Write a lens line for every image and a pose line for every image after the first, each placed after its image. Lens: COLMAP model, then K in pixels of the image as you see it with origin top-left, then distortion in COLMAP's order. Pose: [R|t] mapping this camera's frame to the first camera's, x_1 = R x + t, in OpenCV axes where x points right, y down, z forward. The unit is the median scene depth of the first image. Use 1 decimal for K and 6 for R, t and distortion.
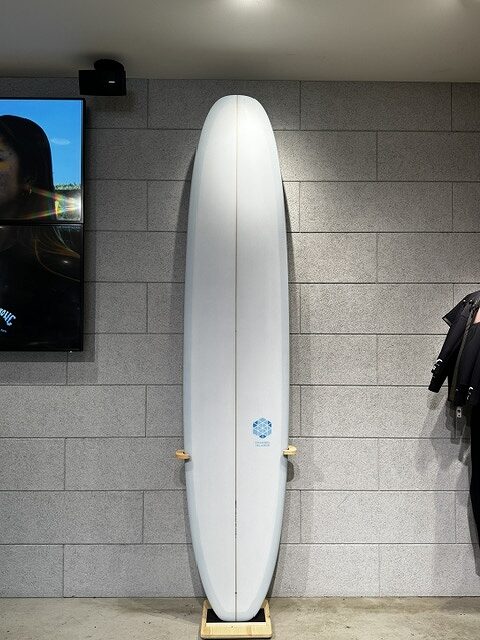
lens RADIAL K [[525.5, 0, 240.5], [0, 525.5, 322.1], [0, 0, 1]] dist [0.078758, -0.127130]
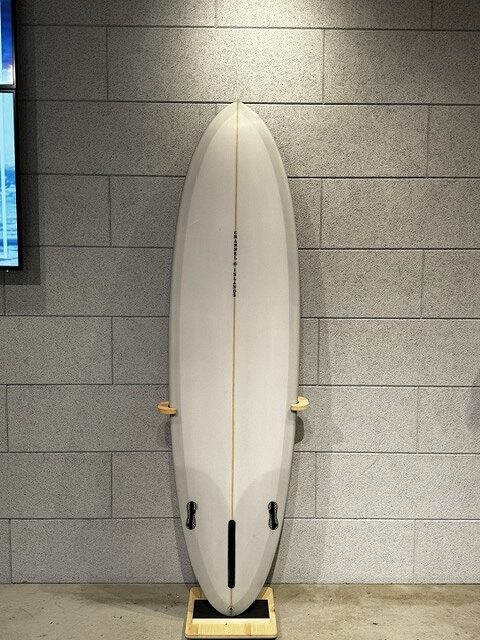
lens RADIAL K [[525.5, 0, 240.3], [0, 525.5, 323.9], [0, 0, 1]] dist [0.078758, -0.127130]
pose [[0.999988, 0.003837, -0.003123, 0.005345], [-0.003422, 0.992342, 0.123471, 0.036956], [0.003573, -0.123459, 0.992343, 0.257922]]
